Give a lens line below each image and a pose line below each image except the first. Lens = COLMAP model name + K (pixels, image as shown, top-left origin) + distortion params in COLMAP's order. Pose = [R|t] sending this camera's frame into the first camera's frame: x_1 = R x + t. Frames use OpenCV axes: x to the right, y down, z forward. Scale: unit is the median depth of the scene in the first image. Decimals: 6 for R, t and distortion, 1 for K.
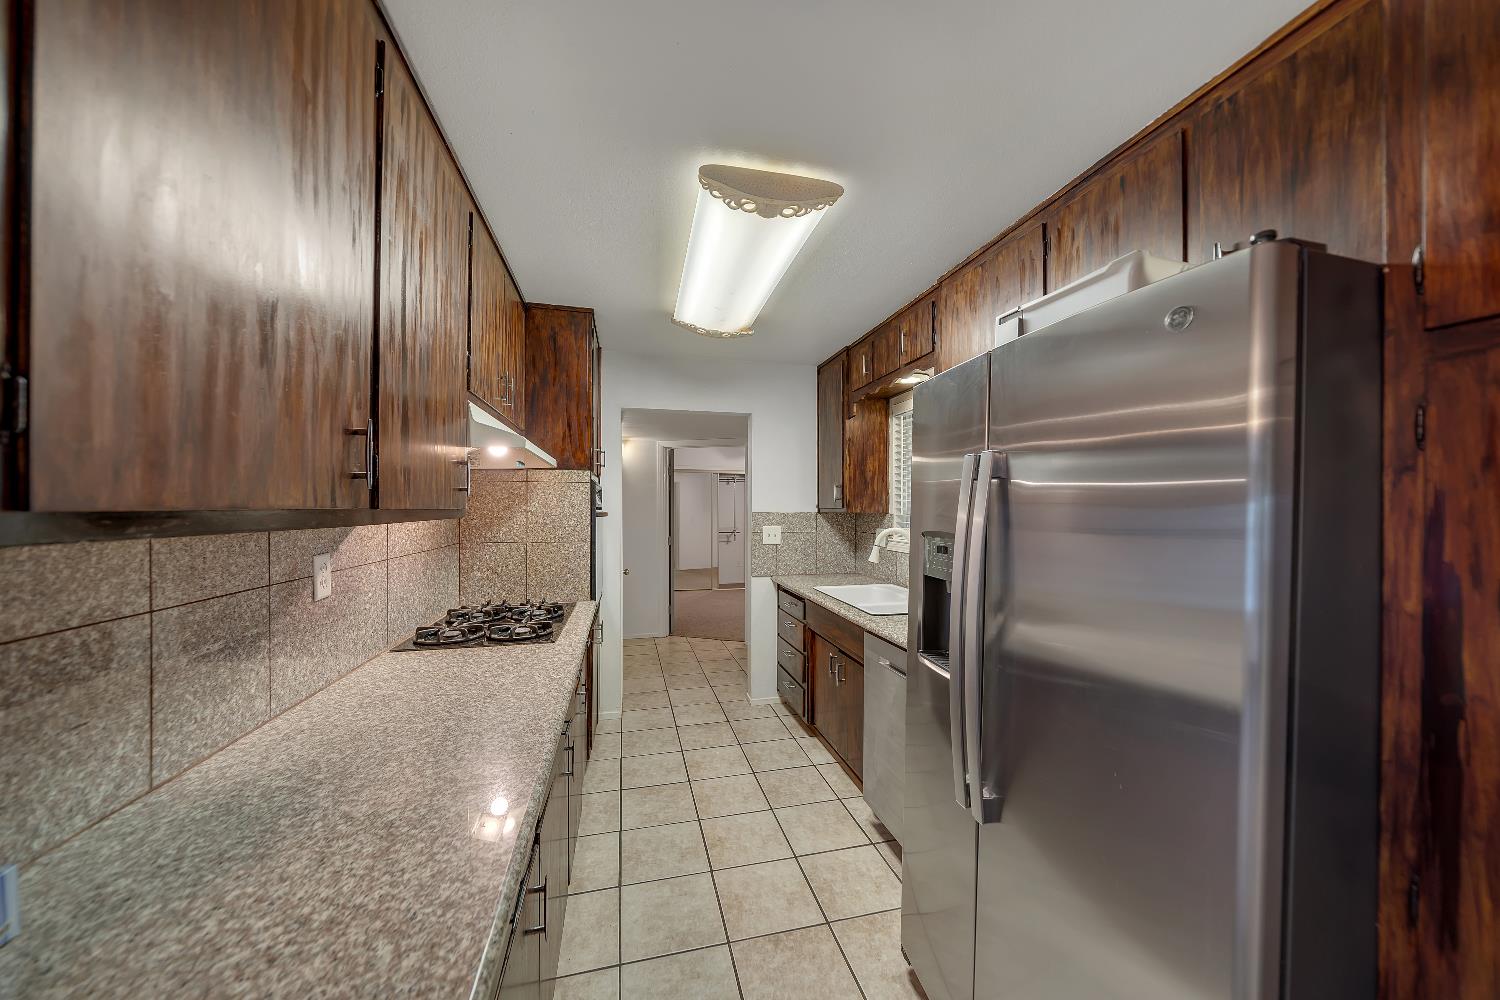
lens RADIAL K [[518.3, 0, 752.3], [0, 518.3, 508.0], [0, 0, 1]] dist [-0.006682, 0.000574]
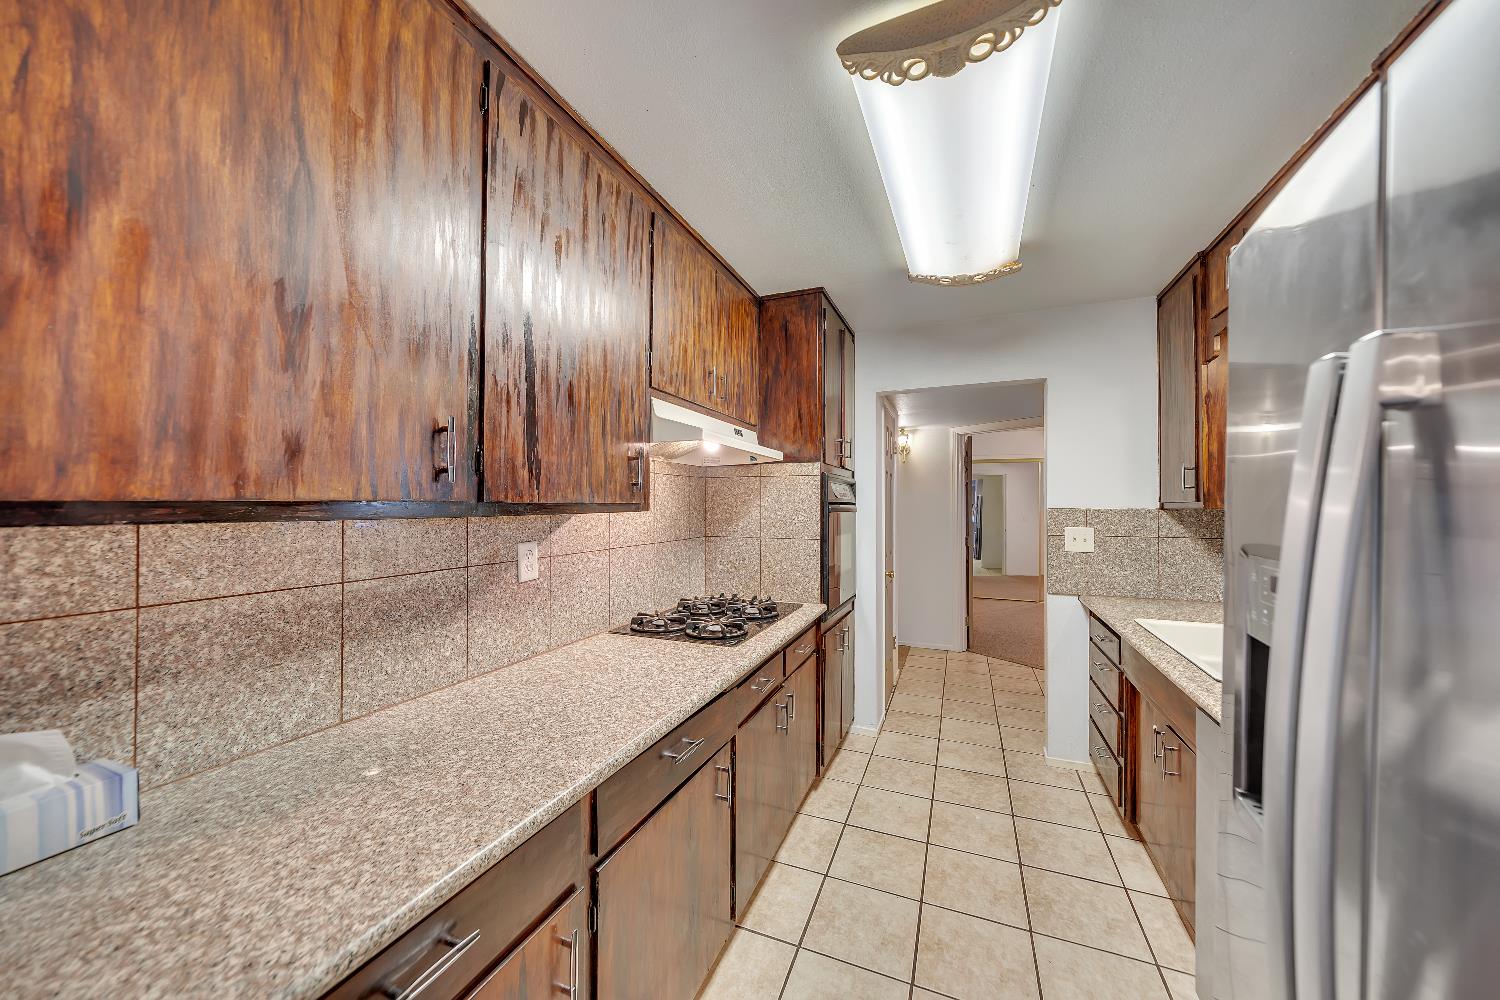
lens RADIAL K [[518.3, 0, 751.4], [0, 518.3, 499.5], [0, 0, 1]] dist [-0.006682, 0.000574]
pose [[0.805504, -0.007566, -0.592542, 0.222002], [0.001868, 0.999946, -0.010229, 0.005642], [0.592587, 0.007133, 0.805475, 0.308338]]
